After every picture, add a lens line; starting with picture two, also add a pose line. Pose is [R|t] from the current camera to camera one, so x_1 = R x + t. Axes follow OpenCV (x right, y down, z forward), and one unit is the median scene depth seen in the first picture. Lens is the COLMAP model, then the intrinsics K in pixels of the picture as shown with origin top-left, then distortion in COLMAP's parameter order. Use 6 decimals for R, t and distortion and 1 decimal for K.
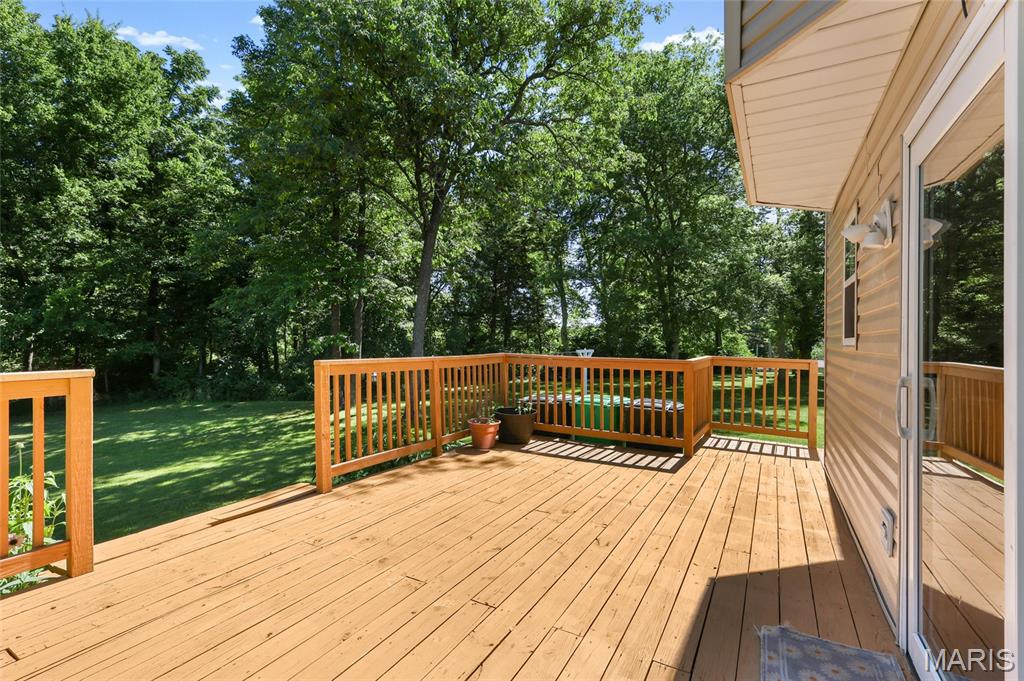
lens RADIAL K [[443.4, 0, 510.4], [0, 443.4, 344.0], [0, 0, 1]] dist [0.002565, -0.000534]
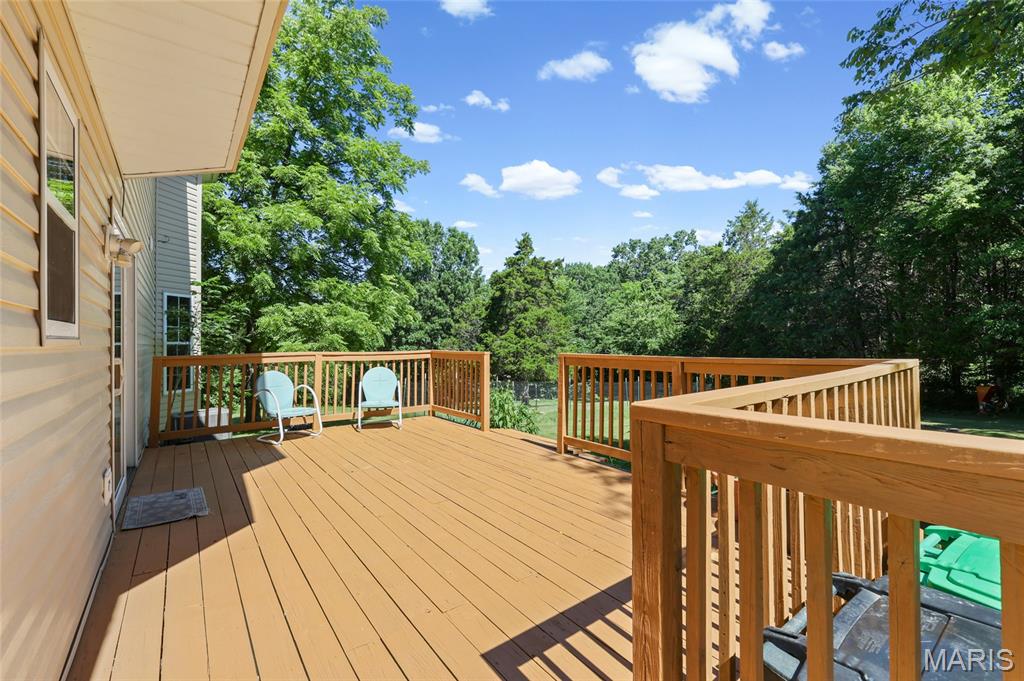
lens RADIAL K [[443.4, 0, 519.4], [0, 443.4, 336.8], [0, 0, 1]] dist [0.002565, -0.000534]
pose [[-0.368215, -0.007479, -0.929710, 0.843982], [0.006377, 0.999924, -0.010570, 0.003089], [0.929719, -0.009821, -0.368139, 1.352559]]
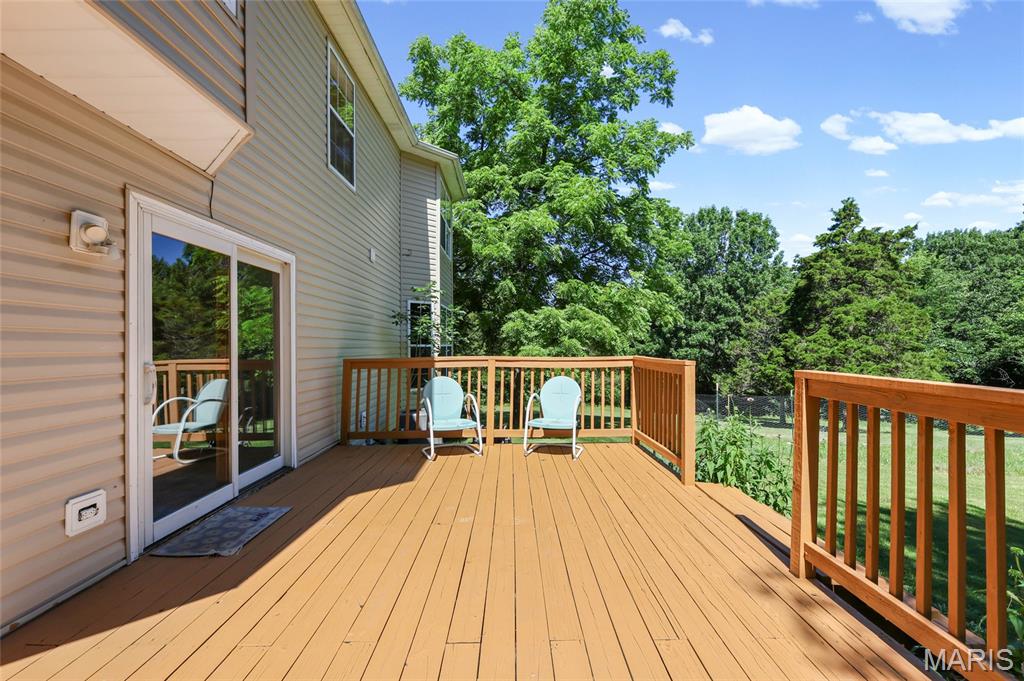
lens RADIAL K [[443.4, 0, 514.7], [0, 443.4, 341.7], [0, 0, 1]] dist [0.002565, -0.000534]
pose [[-0.856712, 0.000489, -0.515796, 0.264315], [0.005478, 0.999952, -0.008149, 0.000070], [0.515767, -0.009807, -0.856673, 1.322816]]
